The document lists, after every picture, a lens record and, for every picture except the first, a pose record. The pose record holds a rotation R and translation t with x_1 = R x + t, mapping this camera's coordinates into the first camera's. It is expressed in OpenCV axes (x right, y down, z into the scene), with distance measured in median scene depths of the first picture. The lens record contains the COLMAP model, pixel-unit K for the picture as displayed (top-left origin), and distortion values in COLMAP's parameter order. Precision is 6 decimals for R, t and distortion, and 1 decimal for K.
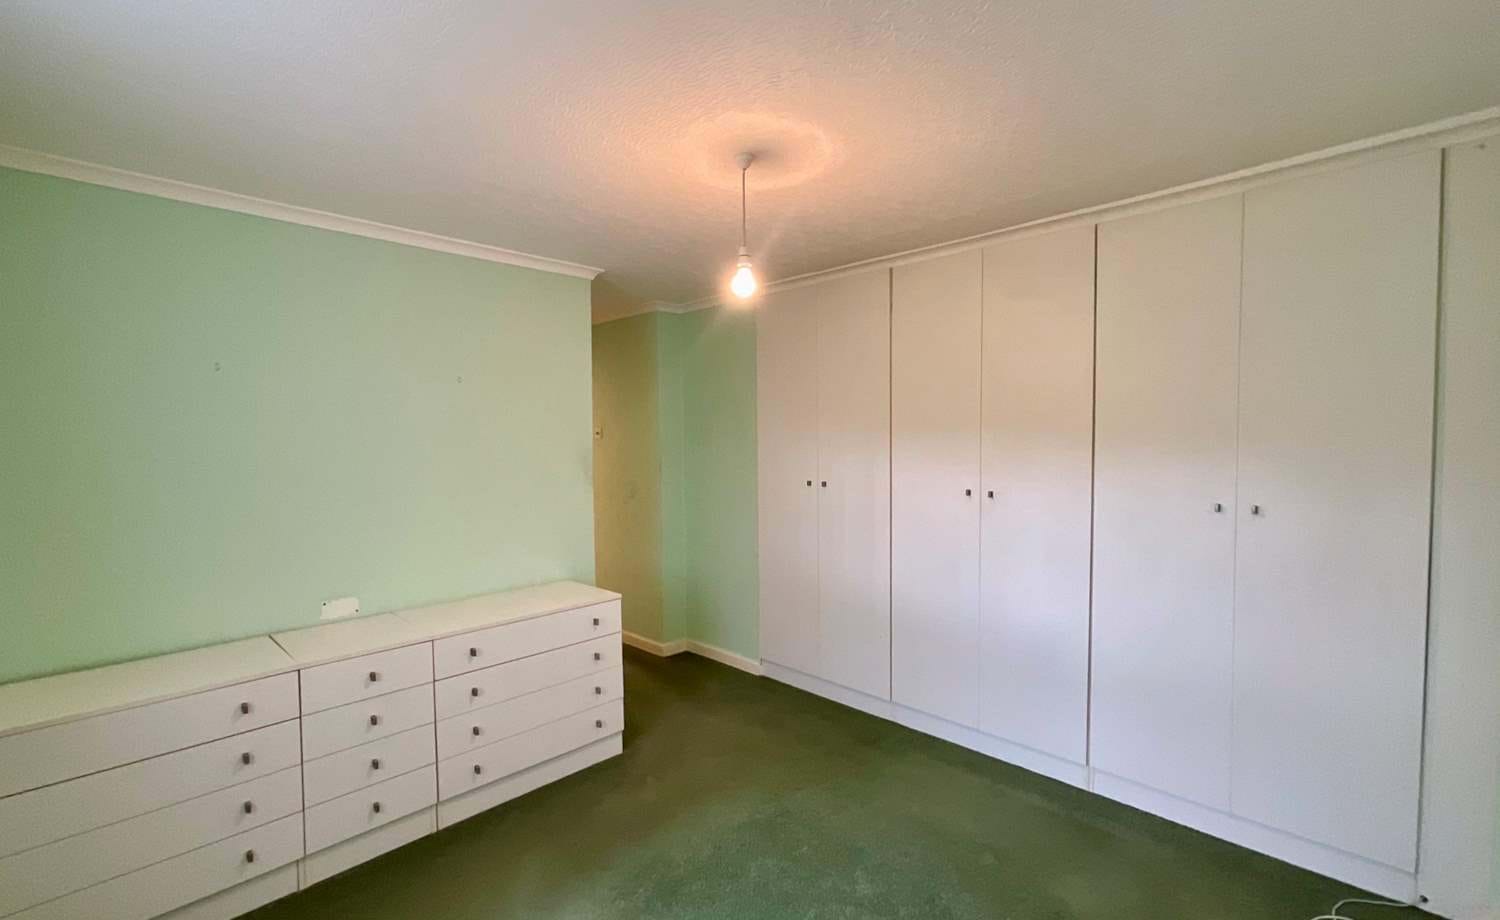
lens RADIAL K [[606.9, 0, 750.0], [0, 606.9, 460.0], [0, 0, 1]] dist [-0.000500, 0.000773]
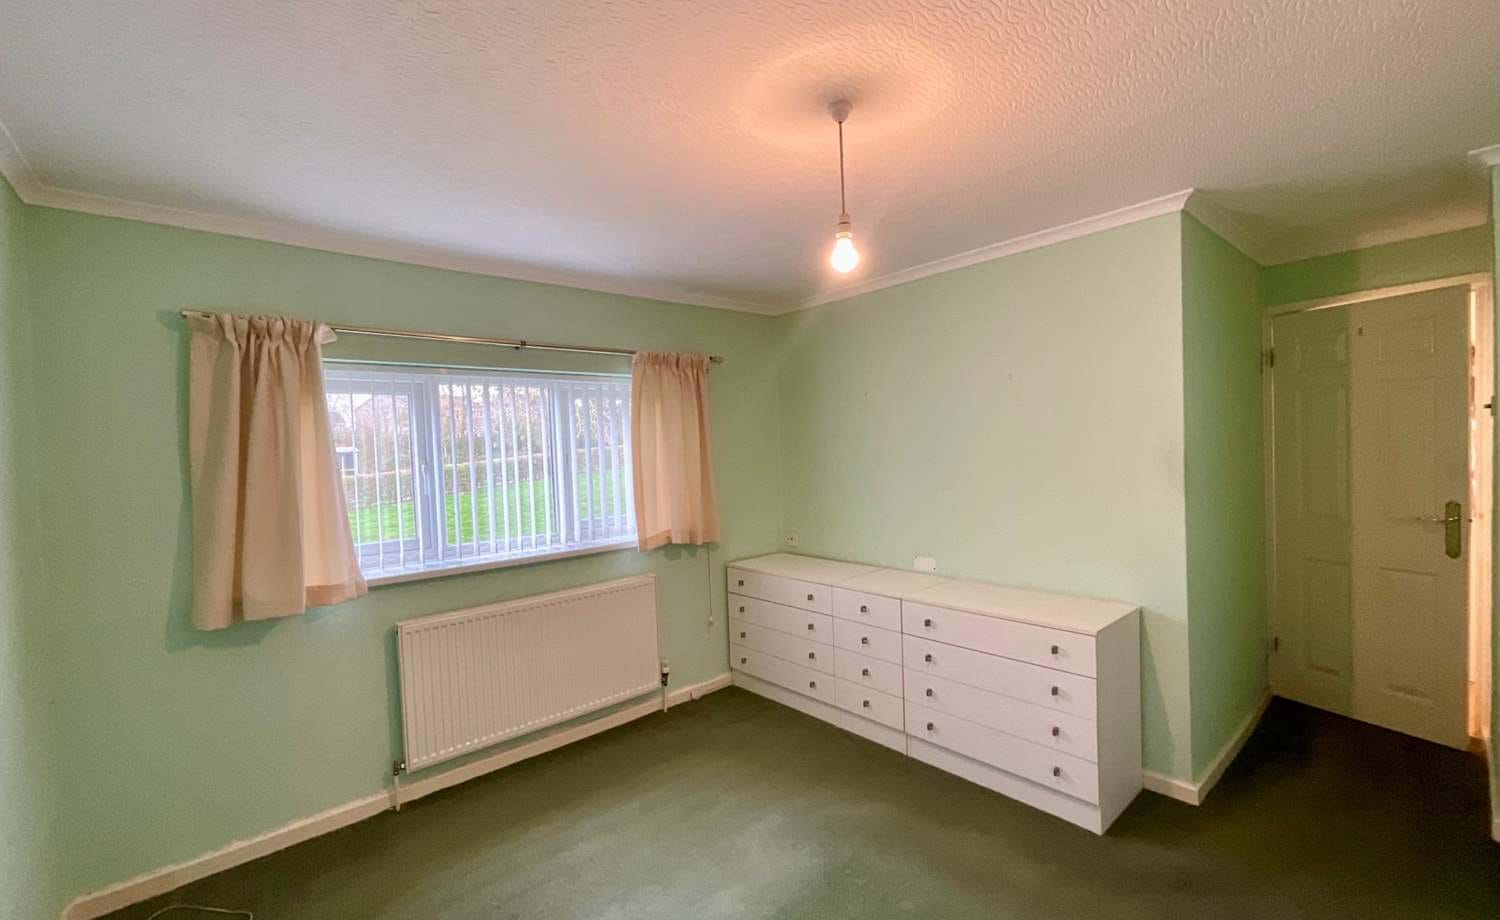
lens RADIAL K [[606.9, 0, 750.0], [0, 606.9, 460.0], [0, 0, 1]] dist [-0.000500, 0.000773]
pose [[-0.033918, 0.034237, -0.998838, 0.716167], [-0.002316, 0.999408, 0.034336, -0.028620], [0.999422, 0.003478, -0.033818, 0.735764]]
